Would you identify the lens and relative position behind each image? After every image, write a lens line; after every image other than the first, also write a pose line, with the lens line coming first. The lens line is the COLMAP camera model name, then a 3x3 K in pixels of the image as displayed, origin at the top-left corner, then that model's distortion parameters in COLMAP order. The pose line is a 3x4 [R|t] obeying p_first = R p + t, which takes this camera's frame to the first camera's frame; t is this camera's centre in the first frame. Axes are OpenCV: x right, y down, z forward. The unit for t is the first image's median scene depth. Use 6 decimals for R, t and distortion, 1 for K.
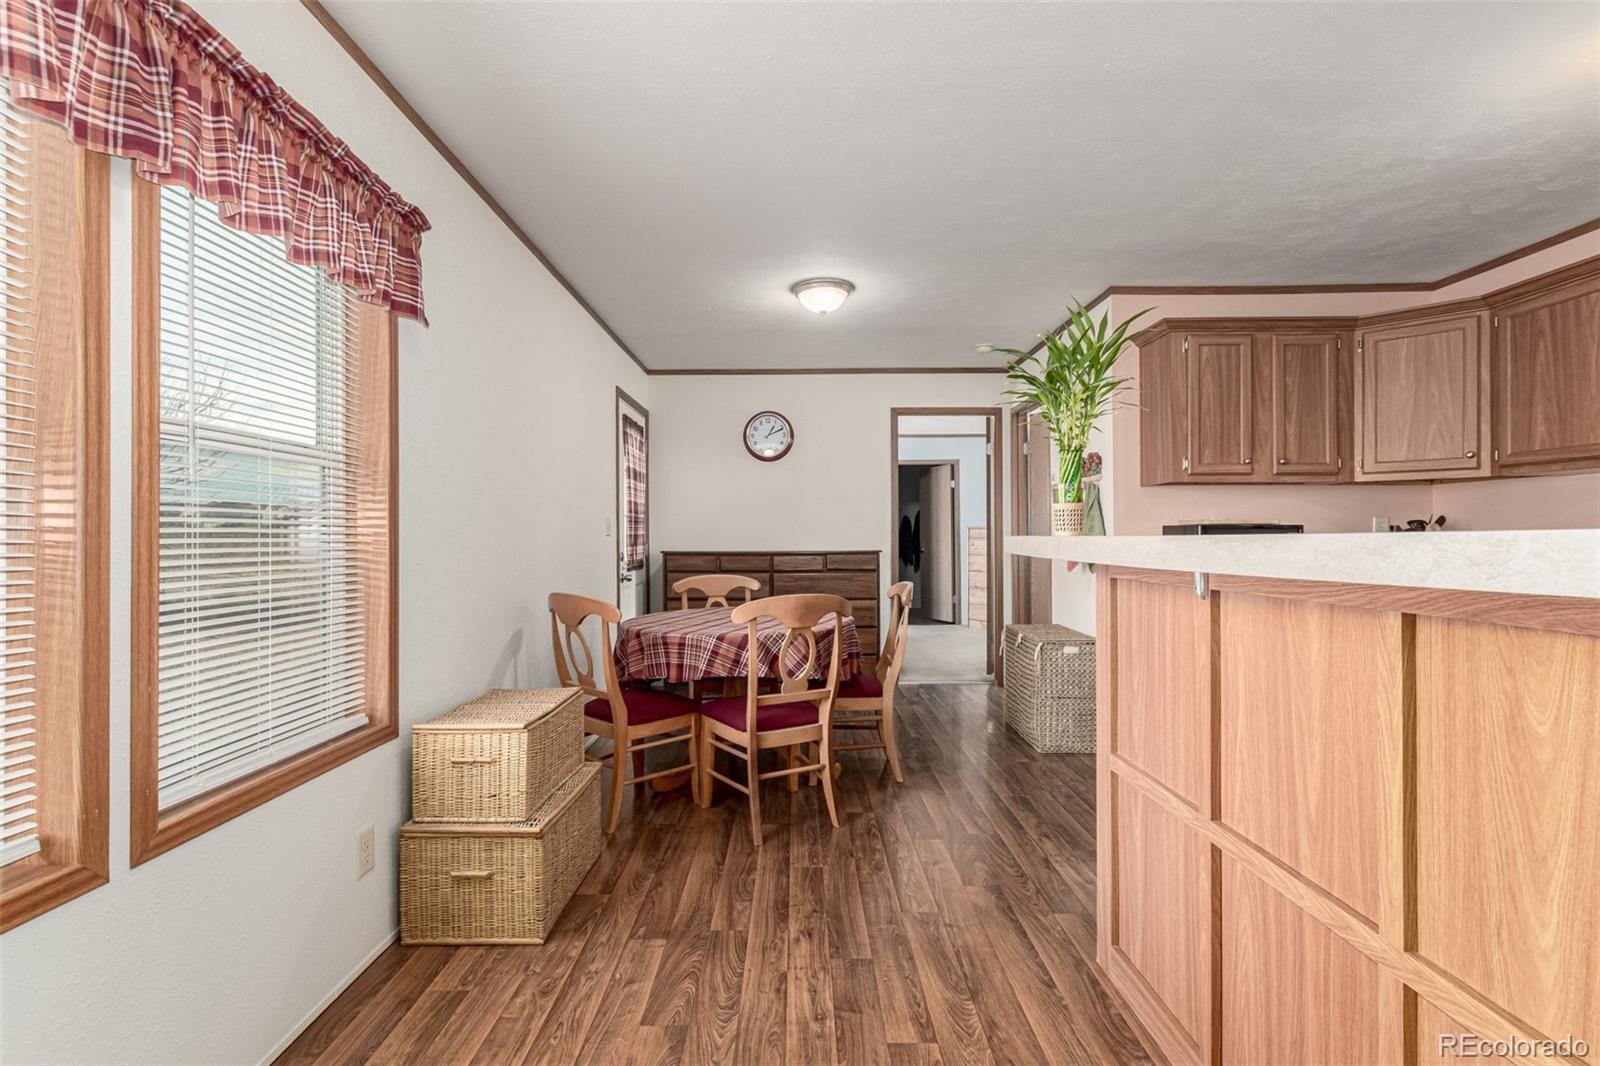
lens RADIAL K [[719.0, 0, 793.6], [0, 719.0, 532.7], [0, 0, 1]] dist [0.001556, -0.000692]
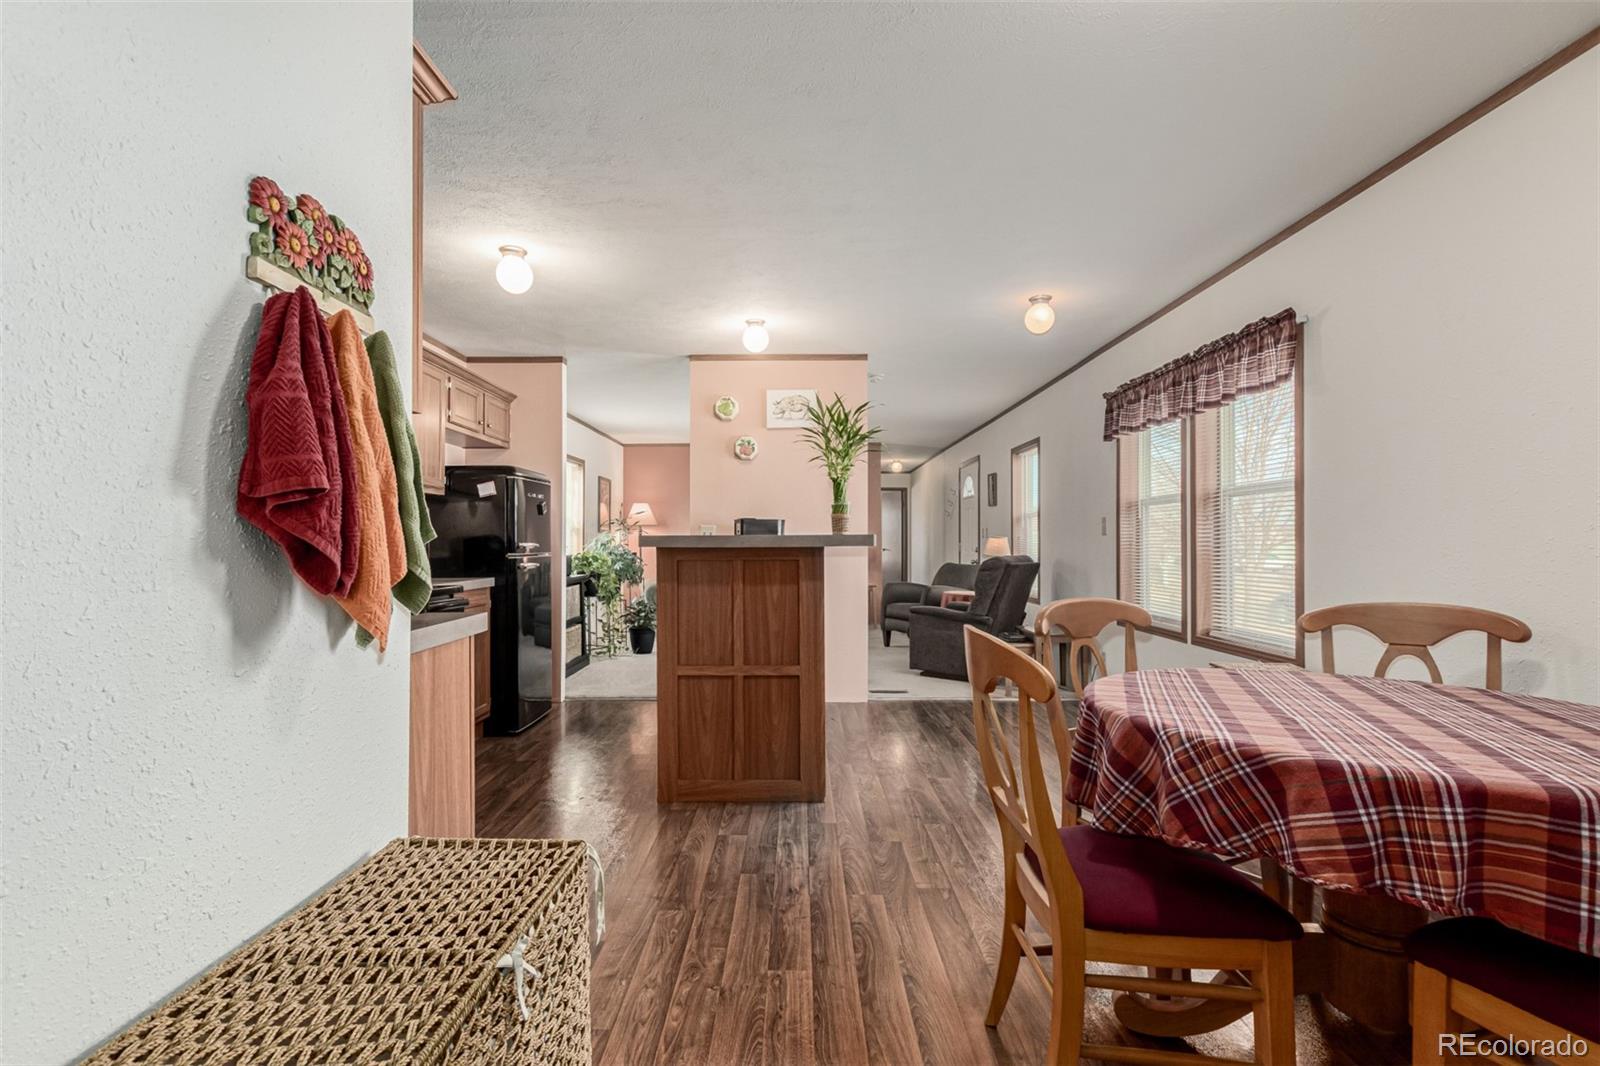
lens RADIAL K [[719.0, 0, 785.0], [0, 719.0, 532.2], [0, 0, 1]] dist [0.001556, -0.000692]
pose [[-0.999632, 0.007764, 0.025977, -0.003558], [0.007153, 0.999698, -0.023527, -0.024342], [-0.026152, -0.023332, -0.999386, 2.307999]]
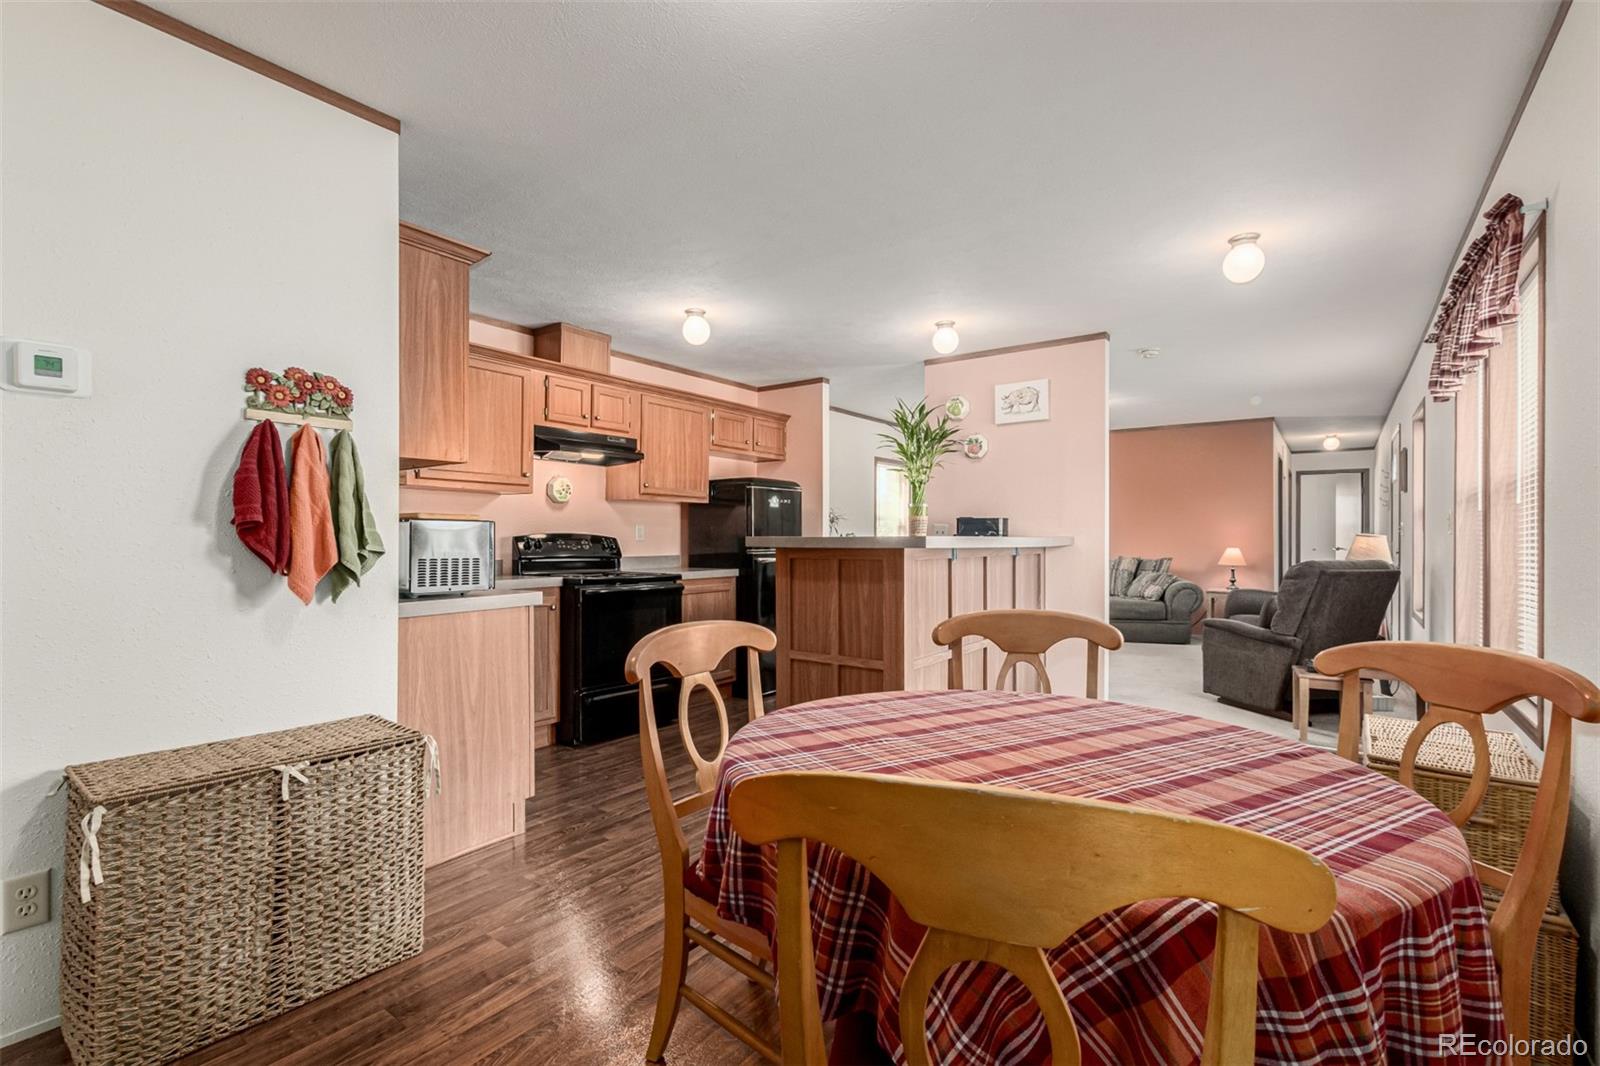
lens RADIAL K [[719.0, 0, 792.3], [0, 719.0, 538.0], [0, 0, 1]] dist [0.001556, -0.000692]
pose [[-0.795822, 0.003695, 0.605519, -0.546561], [-0.002398, 0.999954, -0.009253, -0.032129], [-0.605526, -0.008816, -0.795777, 2.220029]]
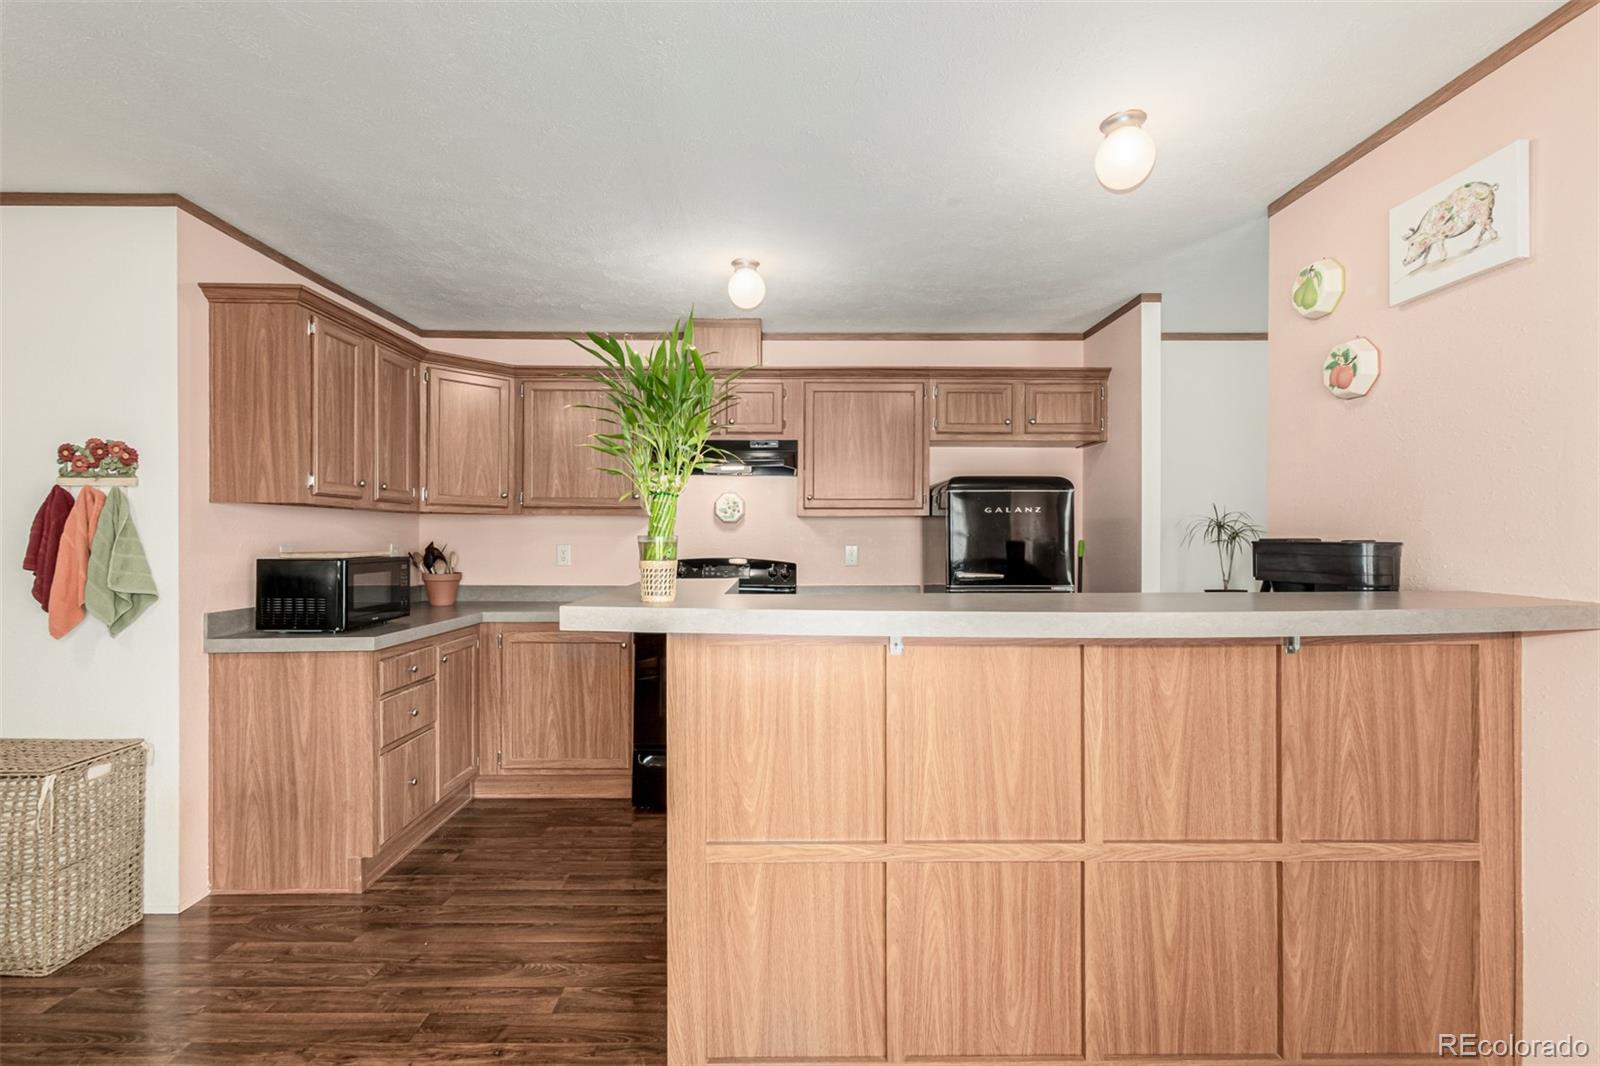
lens RADIAL K [[719.0, 0, 795.4], [0, 719.0, 537.8], [0, 0, 1]] dist [0.001556, -0.000692]
pose [[-0.004463, 0.000680, 0.999990, -0.578339], [-0.008106, 0.999967, -0.000716, -0.091671], [-0.999957, -0.008109, -0.004457, 1.176064]]
